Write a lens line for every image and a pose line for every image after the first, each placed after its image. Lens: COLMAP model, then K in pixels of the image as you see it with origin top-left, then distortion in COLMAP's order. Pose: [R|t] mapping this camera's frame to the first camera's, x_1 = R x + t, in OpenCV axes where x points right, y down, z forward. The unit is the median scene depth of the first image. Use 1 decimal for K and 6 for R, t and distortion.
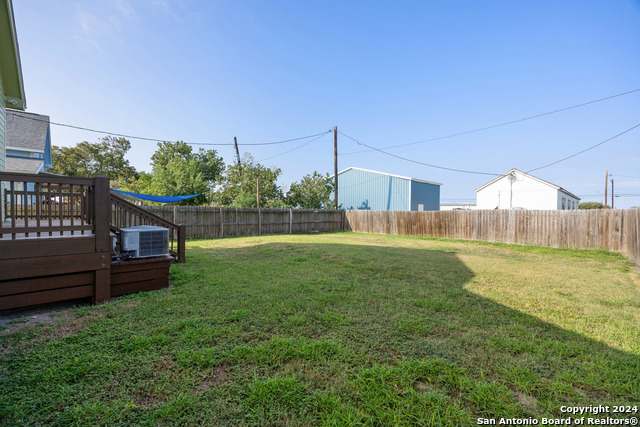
lens RADIAL K [[276.0, 0, 321.7], [0, 276.0, 211.1], [0, 0, 1]] dist [-0.003187, -0.000347]
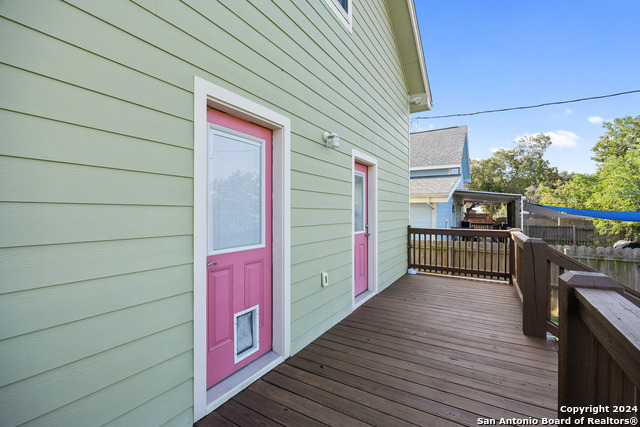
lens RADIAL K [[280.7, 0, 321.4], [0, 280.7, 211.5], [0, 0, 1]] dist [-0.012029, 0.002045]
pose [[0.290444, -0.012903, -0.956805, -0.134480], [0.000492, 0.999911, -0.013335, -0.027457], [0.956892, 0.003402, 0.290425, 0.145724]]
